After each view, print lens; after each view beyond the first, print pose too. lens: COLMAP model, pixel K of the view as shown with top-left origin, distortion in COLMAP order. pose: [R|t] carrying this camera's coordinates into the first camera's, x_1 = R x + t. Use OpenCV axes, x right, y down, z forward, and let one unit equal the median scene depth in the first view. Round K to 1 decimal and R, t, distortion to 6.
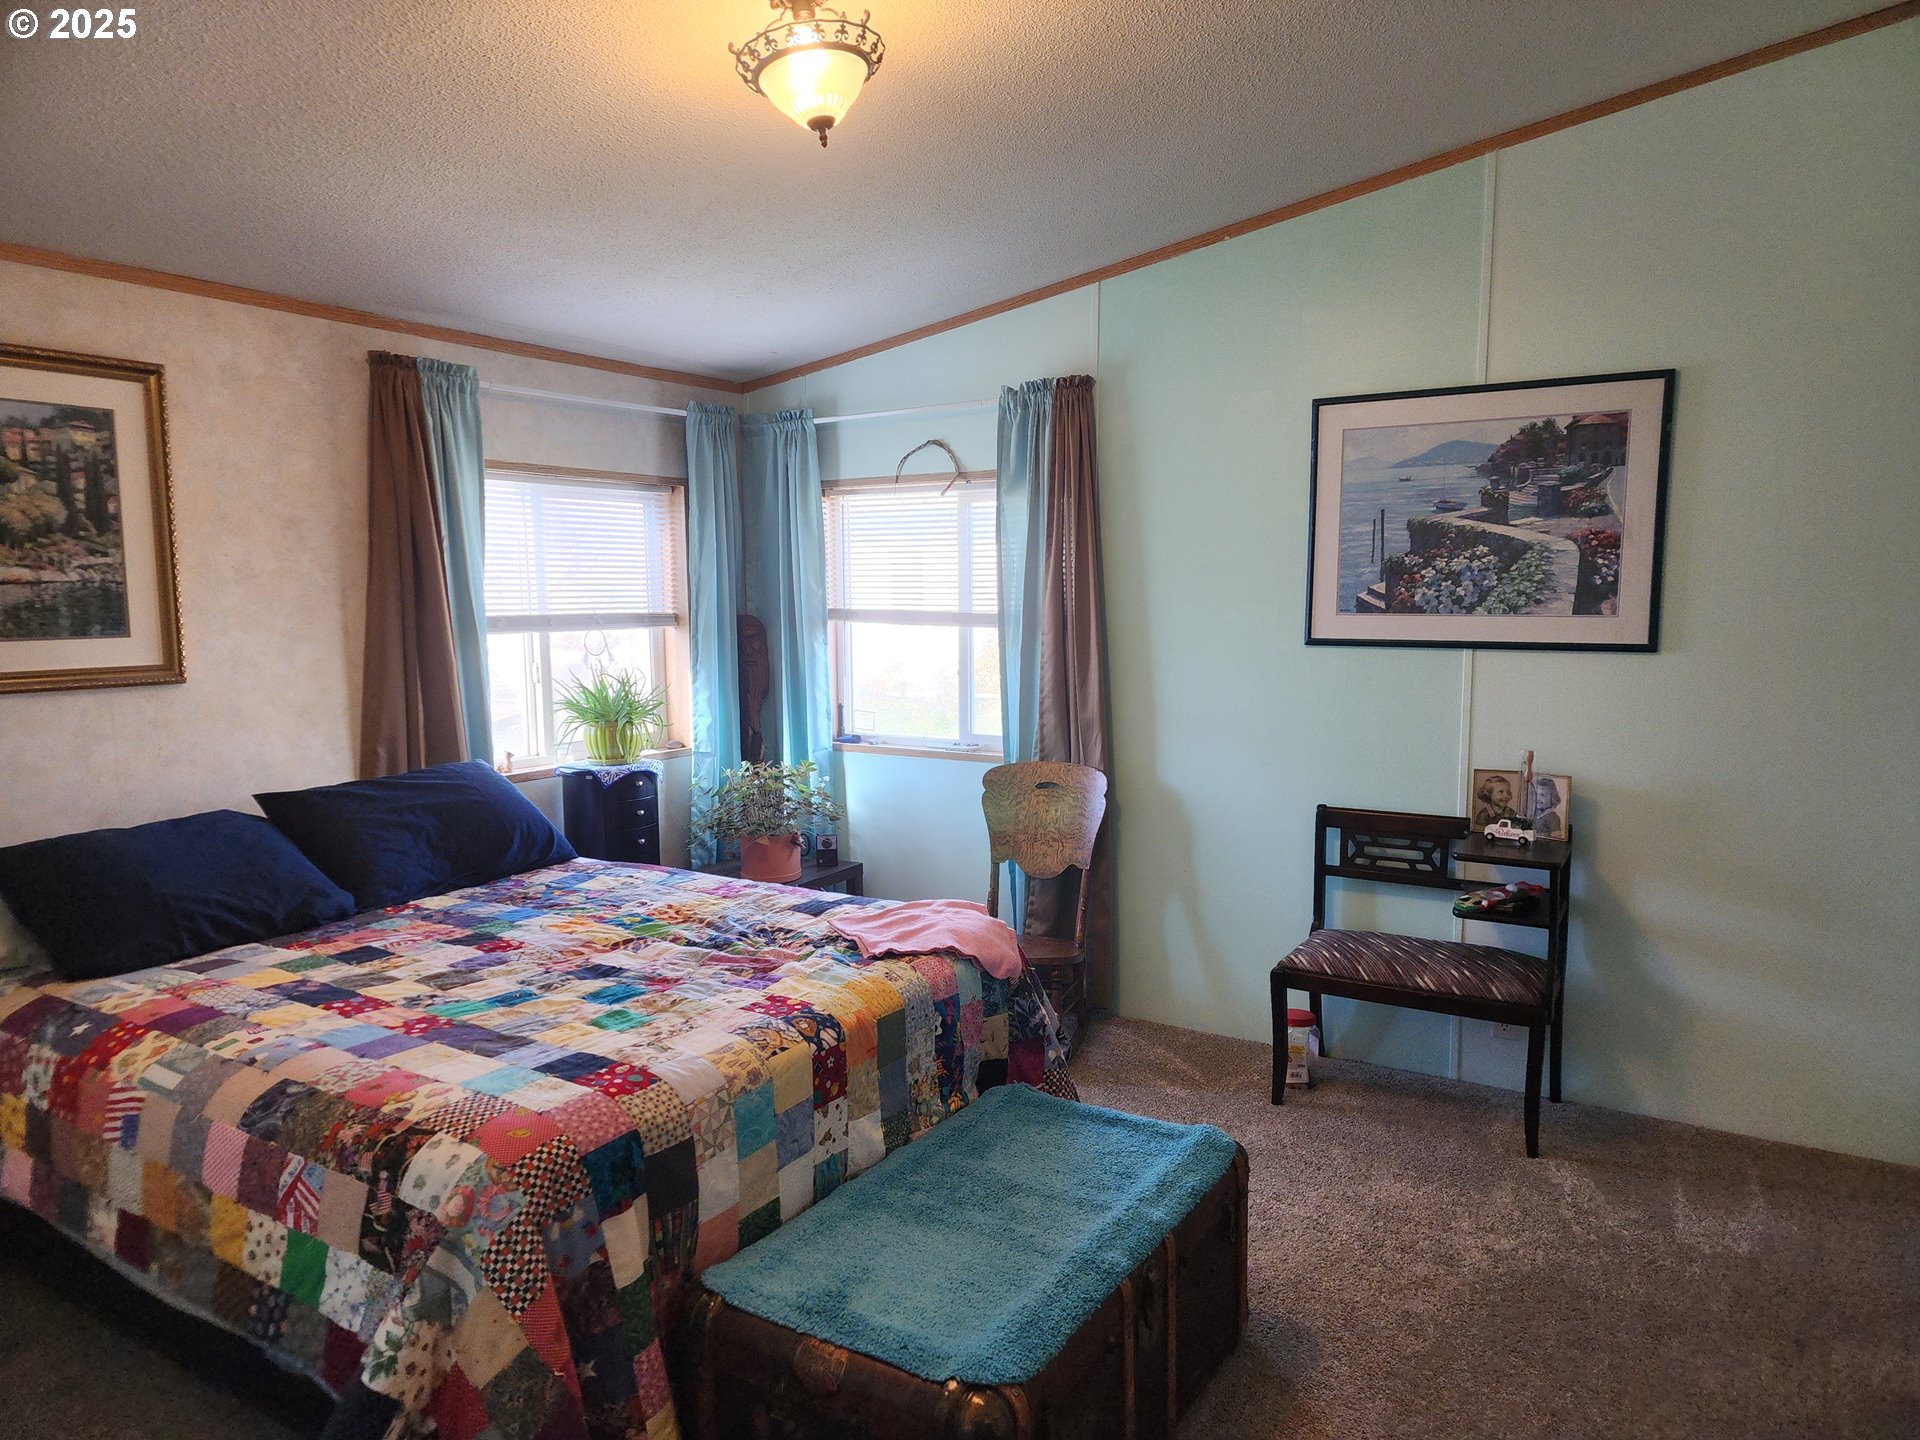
lens RADIAL K [[1253.8, 0, 953.6], [0, 1253.8, 713.3], [0, 0, 1]] dist [0.083577, -0.098399]
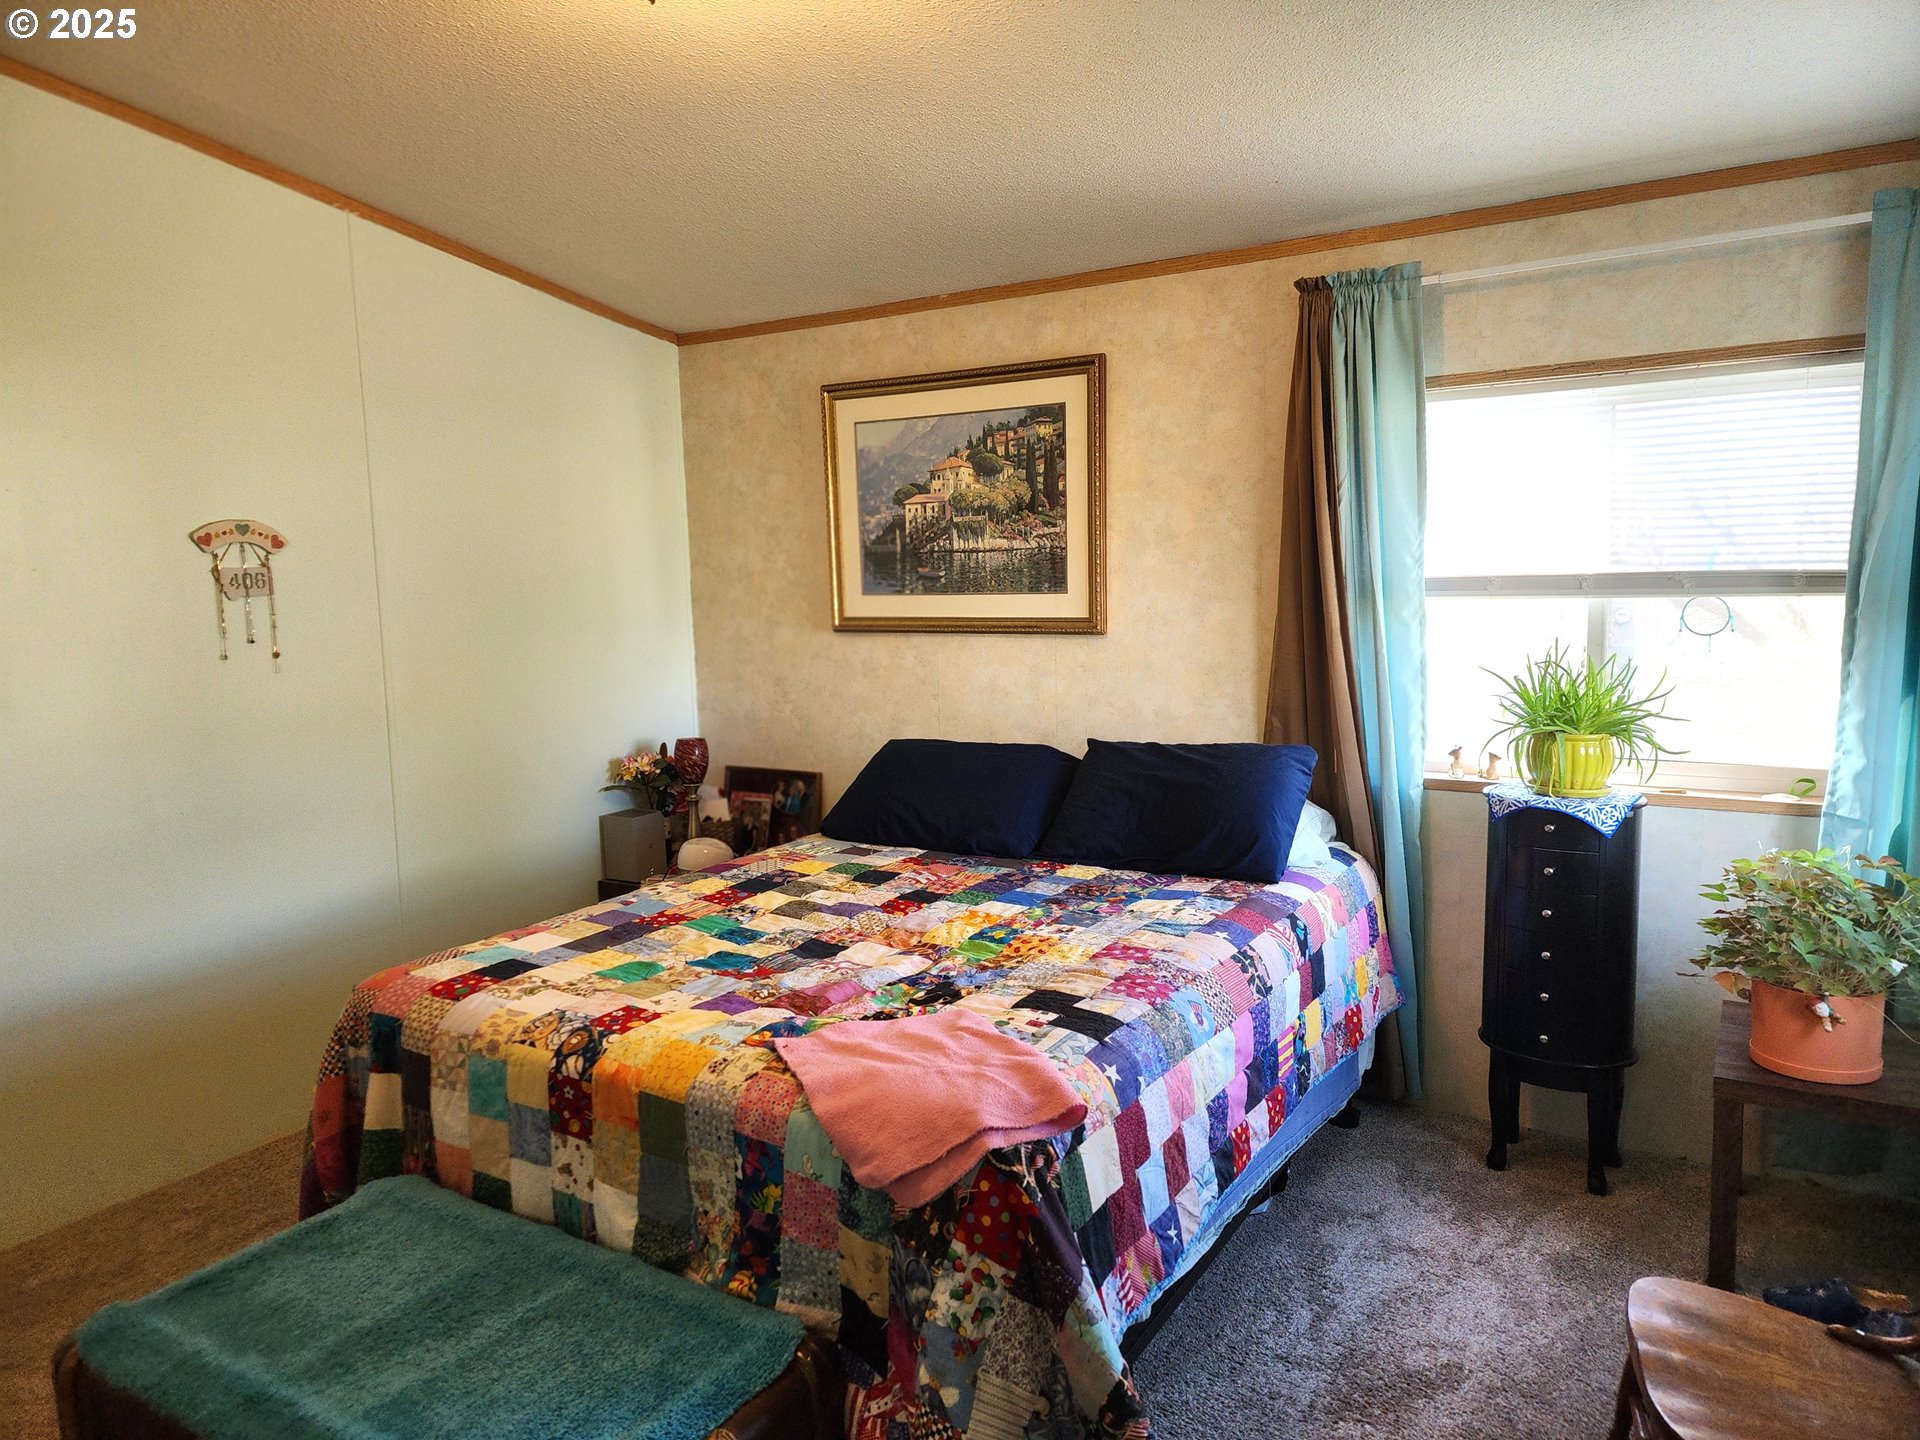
lens RADIAL K [[1253.8, 0, 953.6], [0, 1253.8, 713.3], [0, 0, 1]] dist [0.083577, -0.098399]
pose [[0.017340, 0.122567, -0.992309, 0.572311], [-0.073414, 0.989935, 0.120991, -0.087881], [0.997151, 0.070751, 0.026163, 0.920103]]
